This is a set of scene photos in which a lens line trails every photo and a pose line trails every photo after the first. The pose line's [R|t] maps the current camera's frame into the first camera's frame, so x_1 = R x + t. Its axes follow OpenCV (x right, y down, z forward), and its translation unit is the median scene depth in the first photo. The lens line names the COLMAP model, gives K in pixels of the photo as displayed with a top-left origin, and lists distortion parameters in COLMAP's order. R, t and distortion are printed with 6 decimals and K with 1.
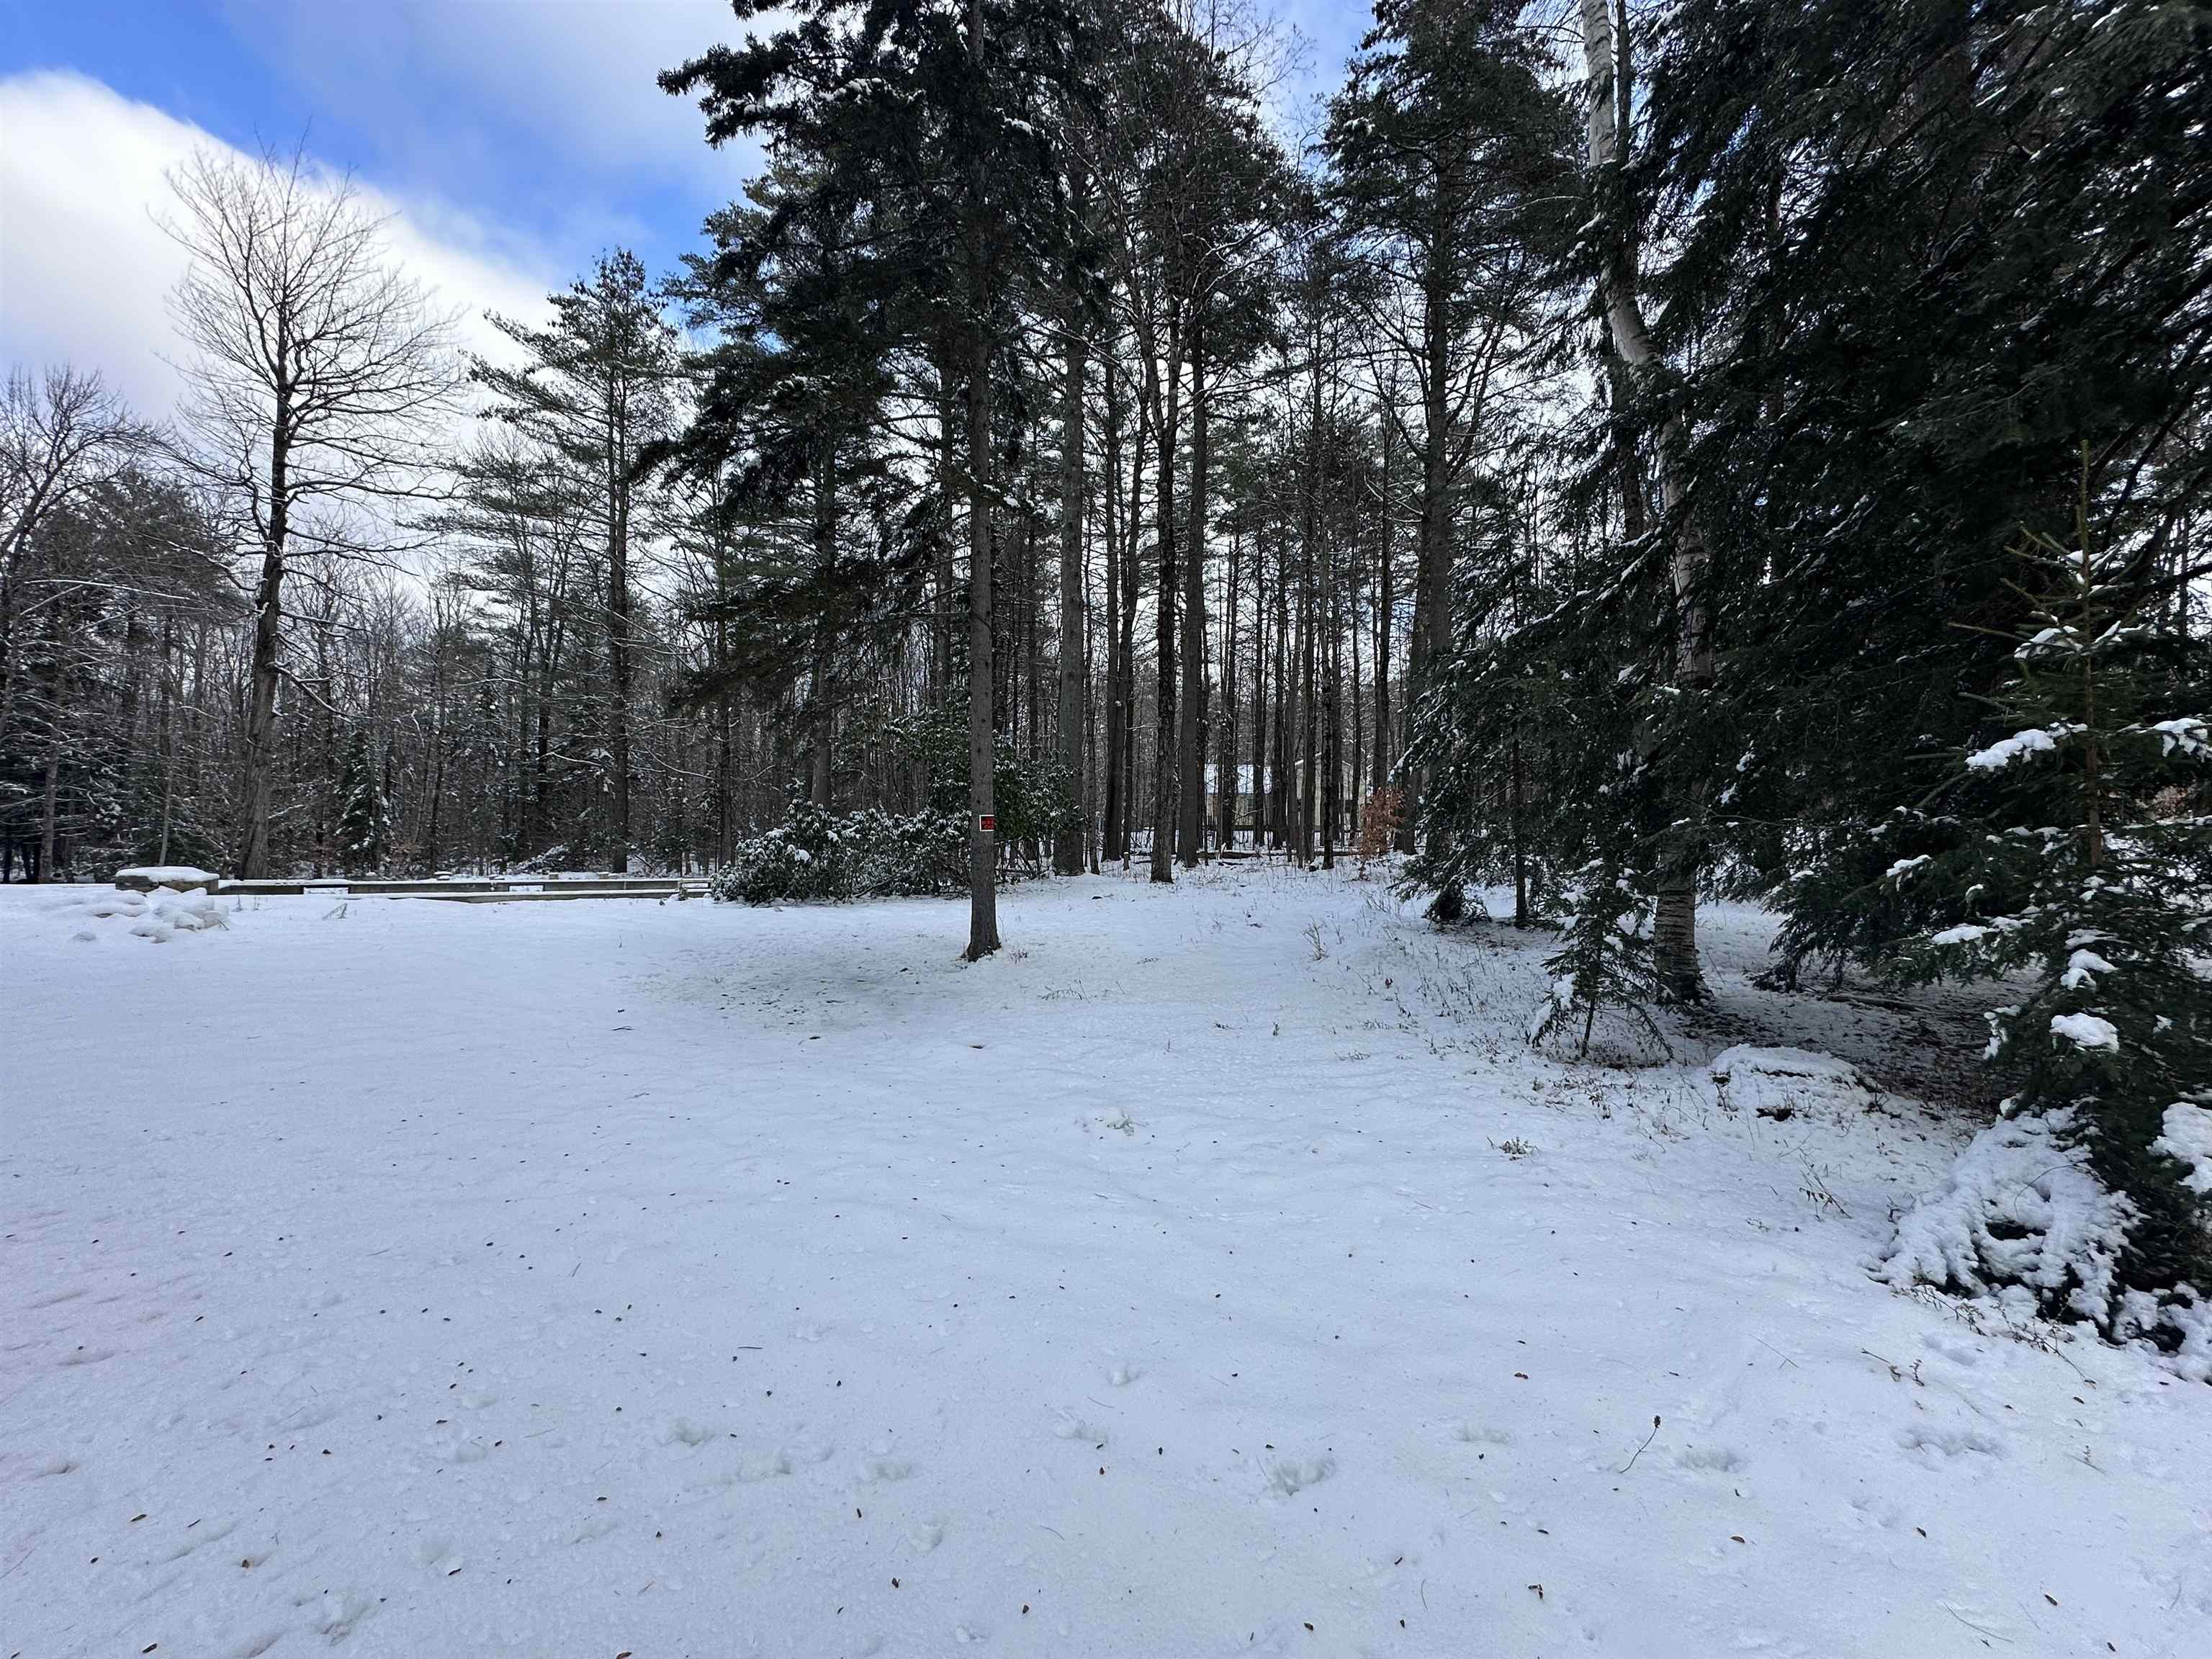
lens RADIAL K [[882.1, 0, 1108.3], [0, 882.1, 829.1], [0, 0, 1]] dist [-0.000712, 0.000239]
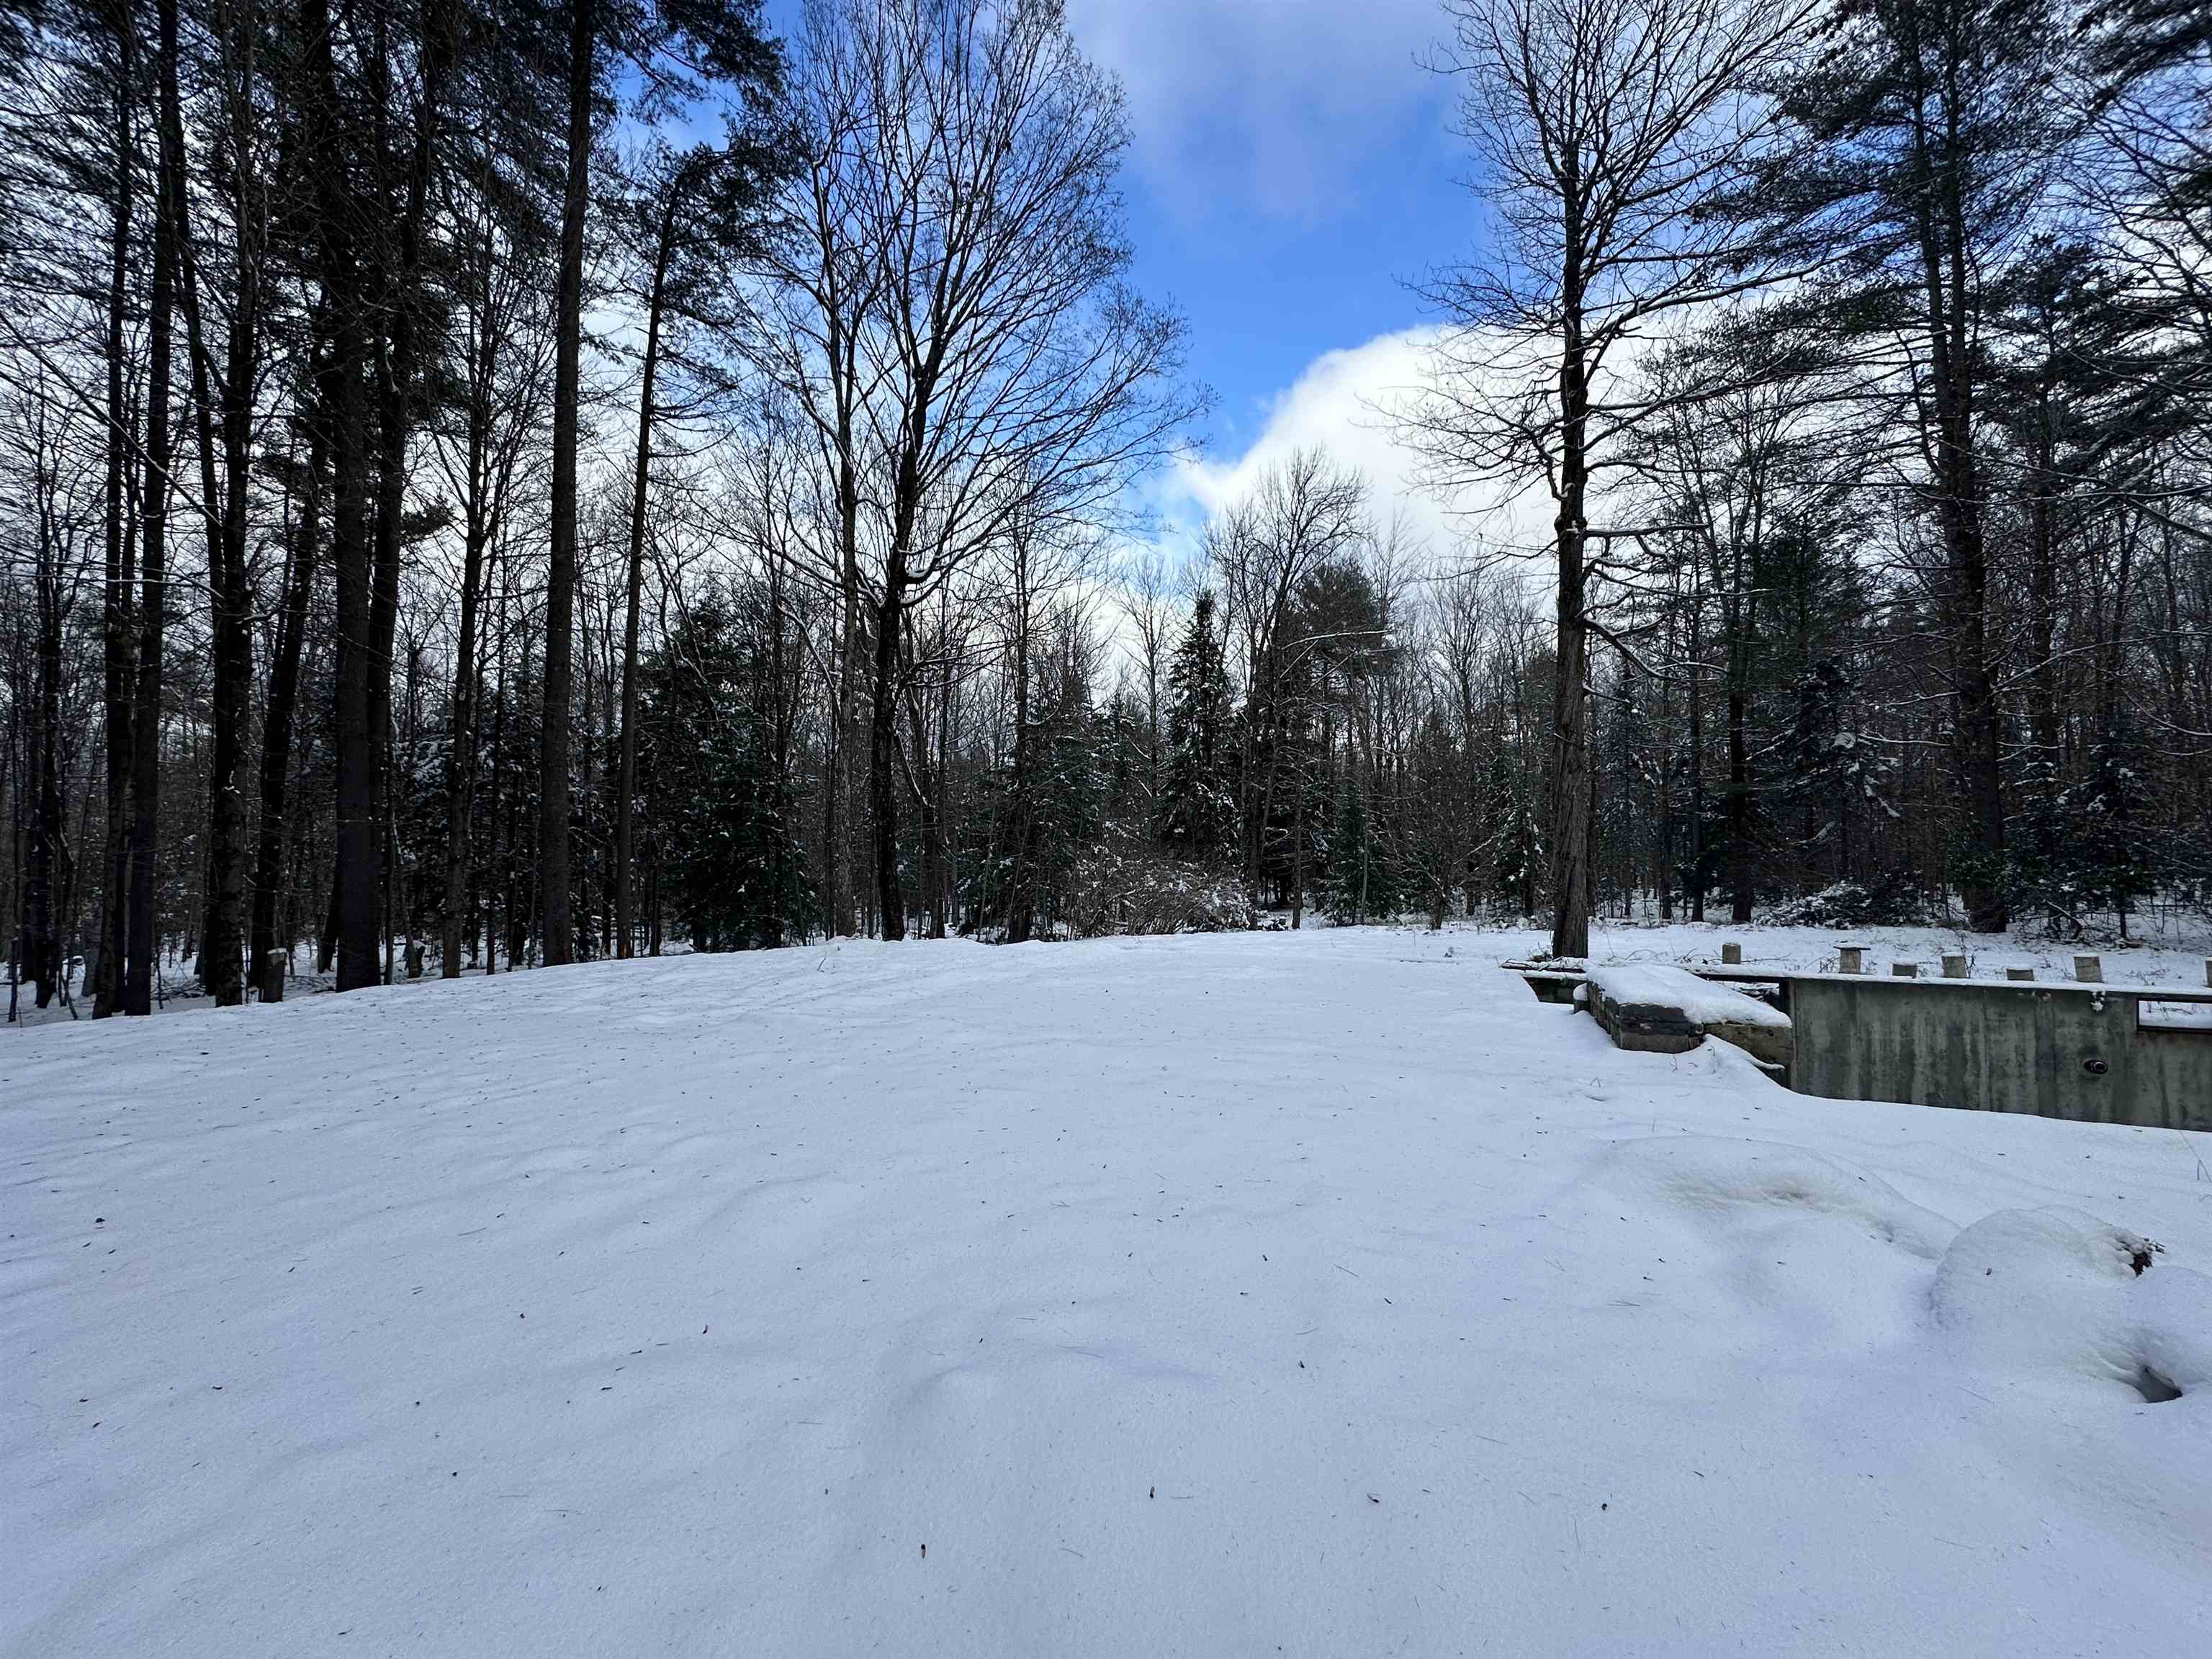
lens RADIAL K [[882.1, 0, 1105.4], [0, 882.1, 829.7], [0, 0, 1]] dist [-0.000712, 0.000239]
pose [[0.492173, -0.044087, -0.869380, -0.562890], [0.022091, 0.999028, -0.038155, -0.010944], [0.870217, -0.000427, 0.492669, 0.374014]]
